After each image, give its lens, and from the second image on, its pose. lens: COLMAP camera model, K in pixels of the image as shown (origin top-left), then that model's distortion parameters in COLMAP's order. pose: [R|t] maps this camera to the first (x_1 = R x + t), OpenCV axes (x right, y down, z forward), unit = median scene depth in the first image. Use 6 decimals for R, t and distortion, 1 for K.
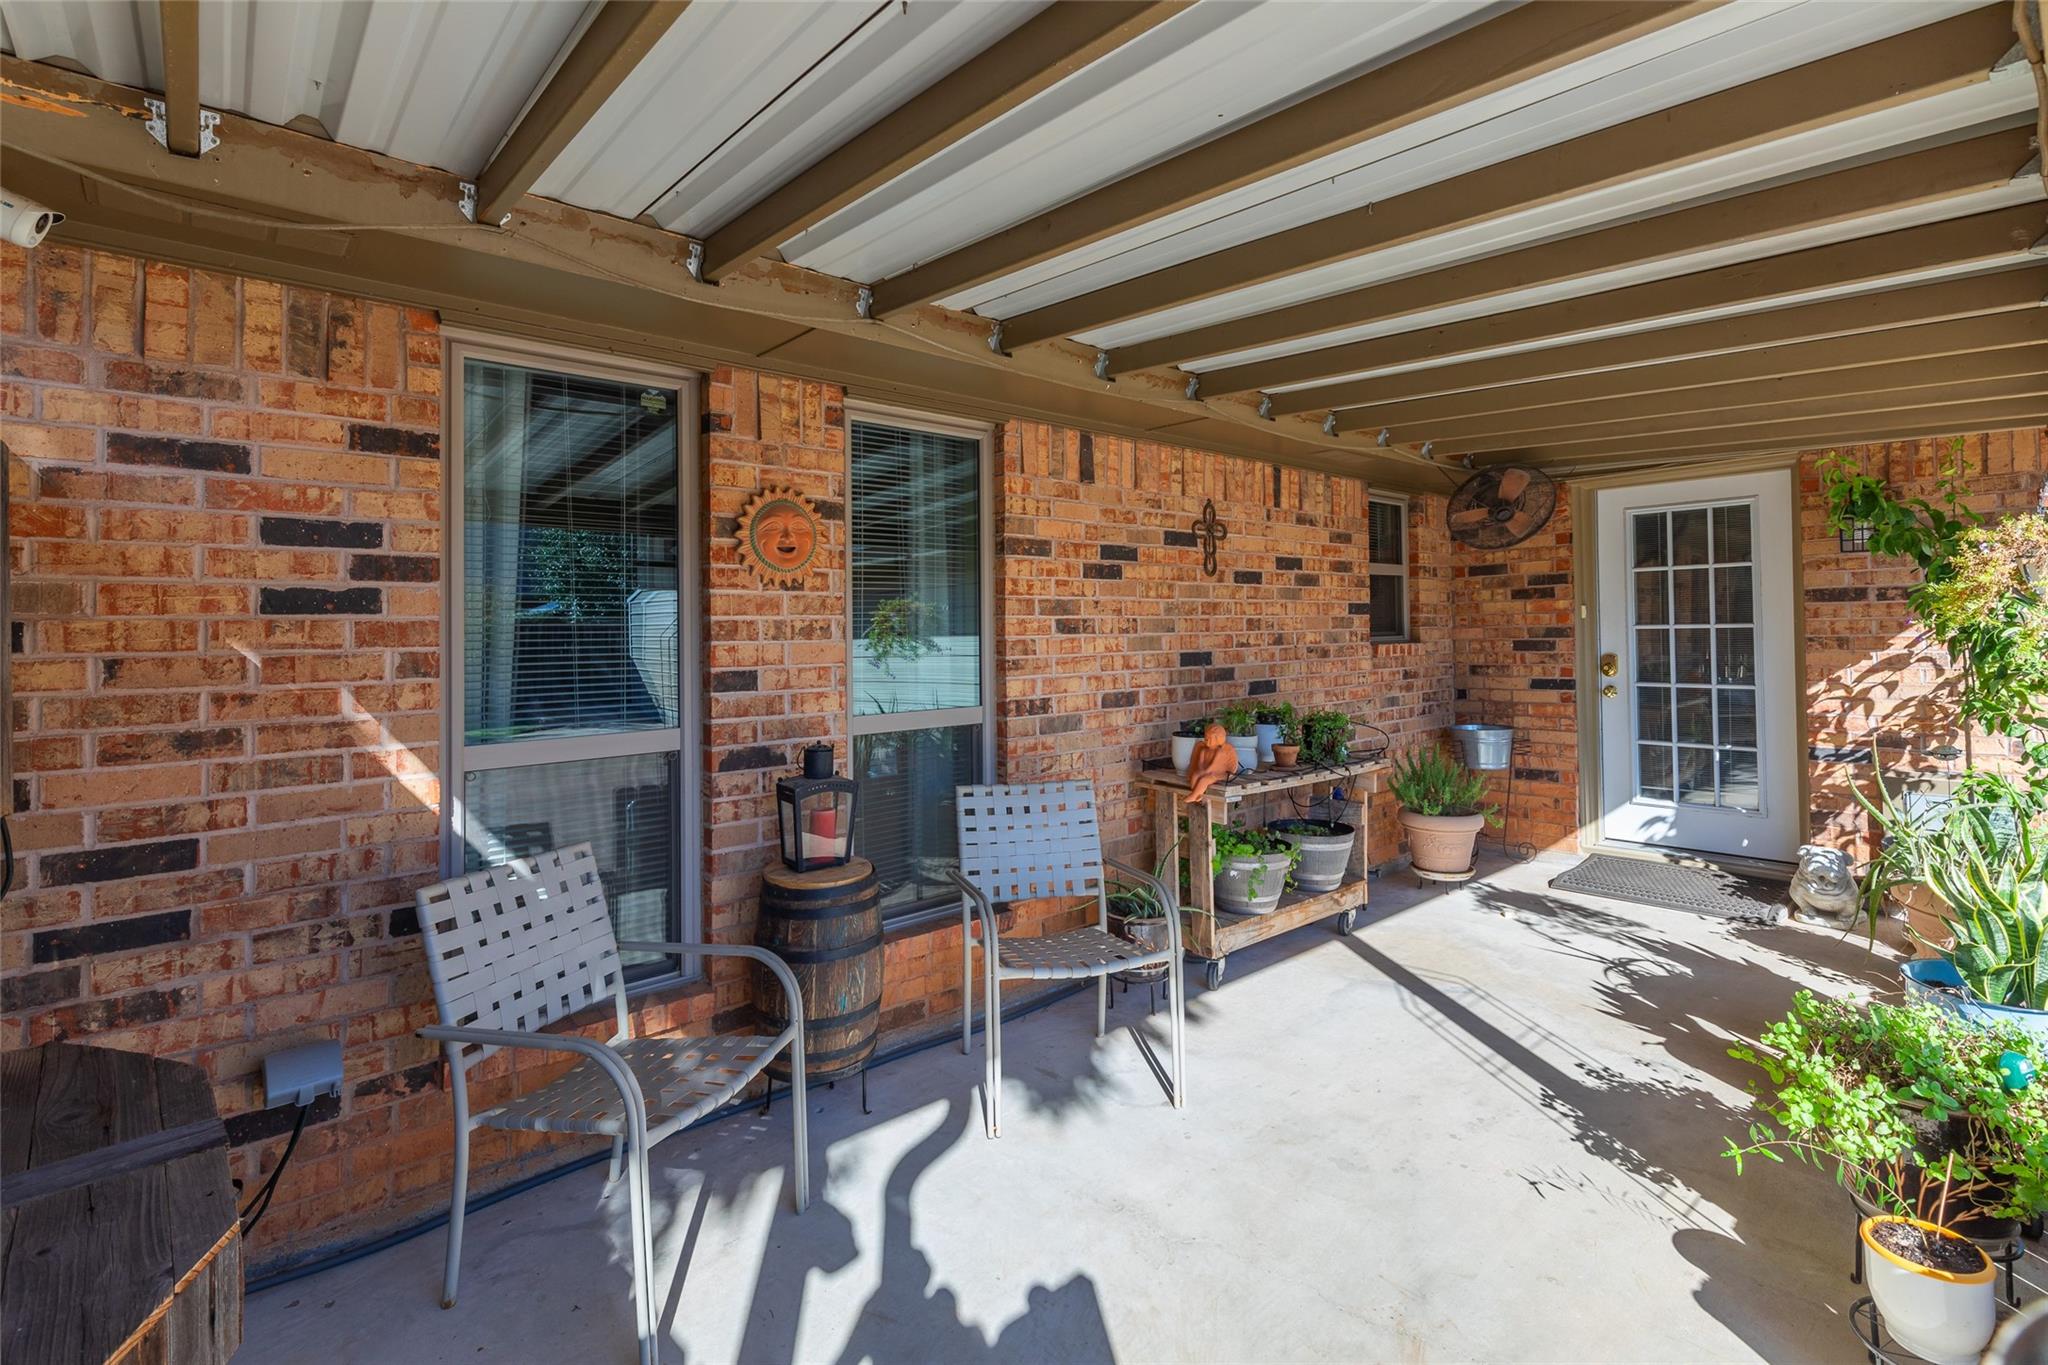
lens RADIAL K [[970.6, 0, 1032.7], [0, 970.6, 625.7], [0, 0, 1]] dist [0.000329, -0.000186]
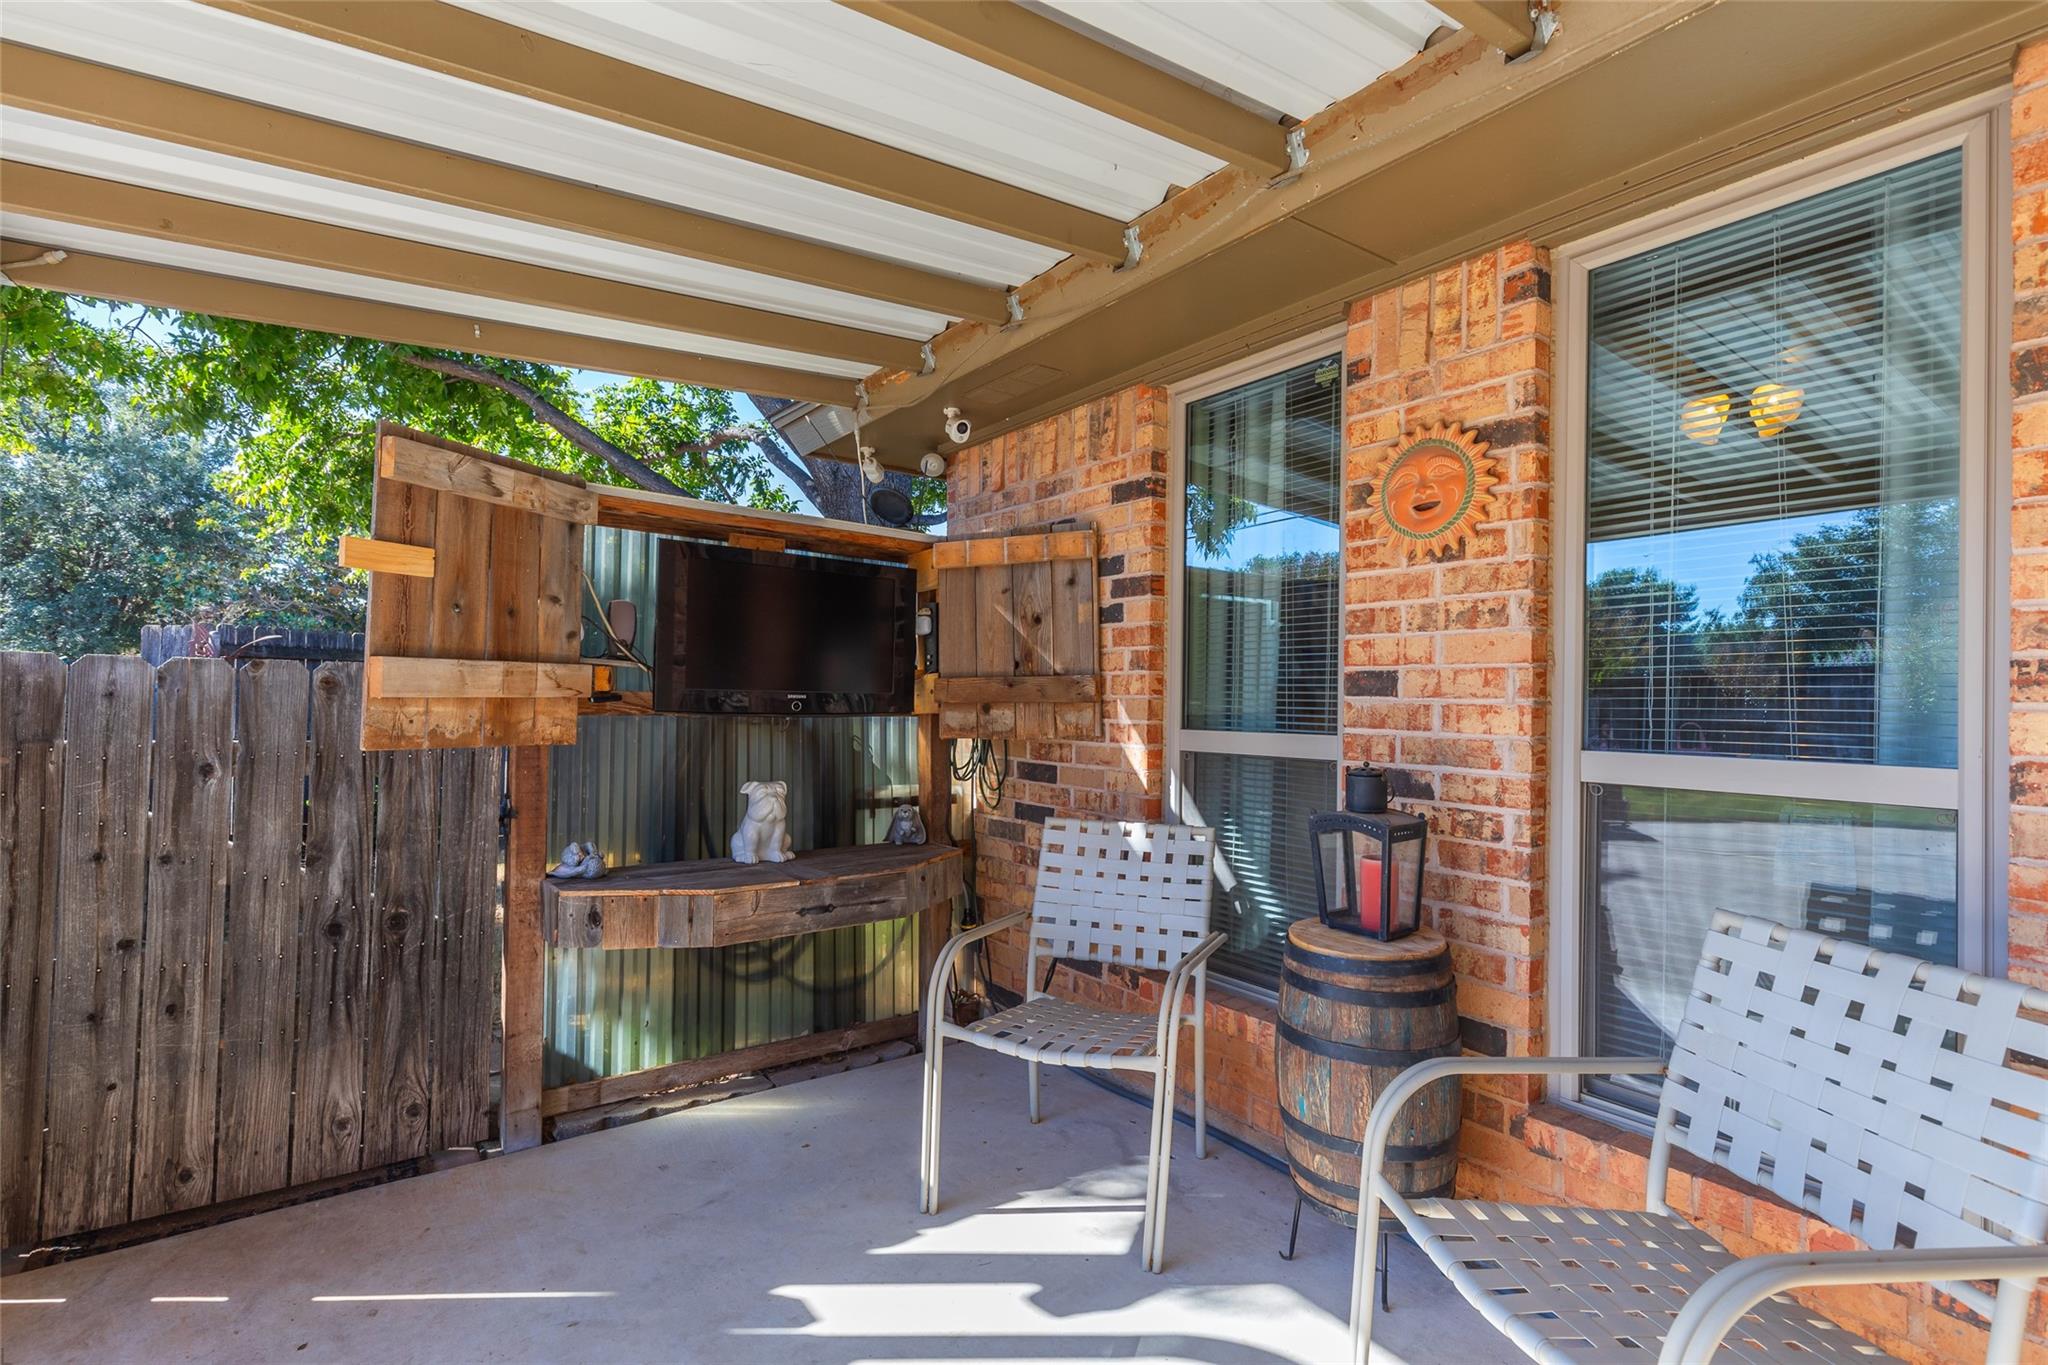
lens RADIAL K [[909.4, 0, 1022.6], [0, 909.4, 692.0], [0, 0, 1]] dist [0.003466, -0.000101]
pose [[-0.087220, 0.007932, -0.996157, 0.464944], [-0.007342, 0.999936, 0.008605, 0.058677], [0.996162, 0.008064, -0.087156, 0.760153]]
